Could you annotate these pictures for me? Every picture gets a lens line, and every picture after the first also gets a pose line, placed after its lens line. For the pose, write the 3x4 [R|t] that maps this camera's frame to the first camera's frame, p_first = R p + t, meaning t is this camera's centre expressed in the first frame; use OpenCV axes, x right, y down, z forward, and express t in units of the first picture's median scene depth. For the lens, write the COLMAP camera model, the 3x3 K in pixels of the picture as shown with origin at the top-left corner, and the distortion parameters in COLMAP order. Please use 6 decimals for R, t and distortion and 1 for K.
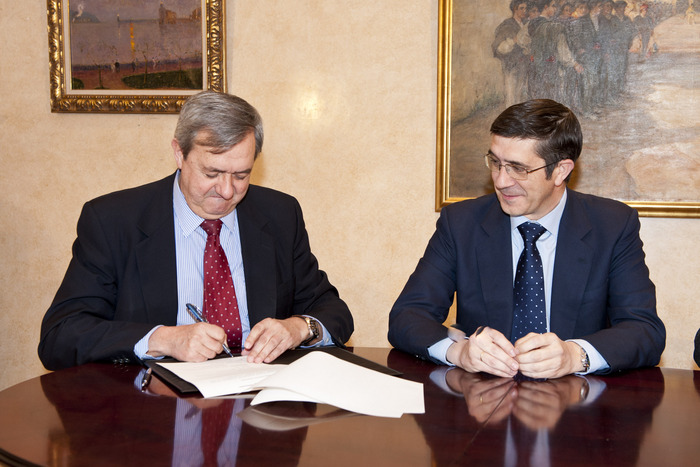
lens RADIAL K [[838.6, 0, 363.6], [0, 838.6, 200.8], [0, 0, 1]] dist [0.067326, 0.000000]
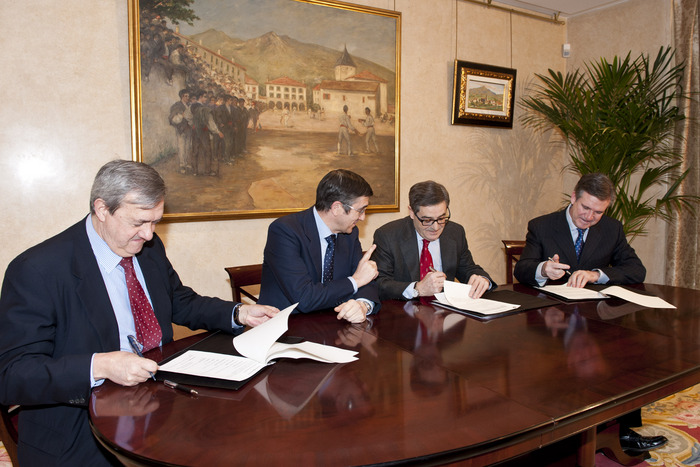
lens RADIAL K [[538.3, 0, 339.3], [0, 538.3, 233.3], [0, 0, 1]] dist [-0.061280, 0.002408]
pose [[0.678564, -0.090386, 0.728959, -0.378855], [0.046937, 0.995708, 0.079770, -0.032144], [-0.733040, -0.019914, 0.679894, 0.075375]]
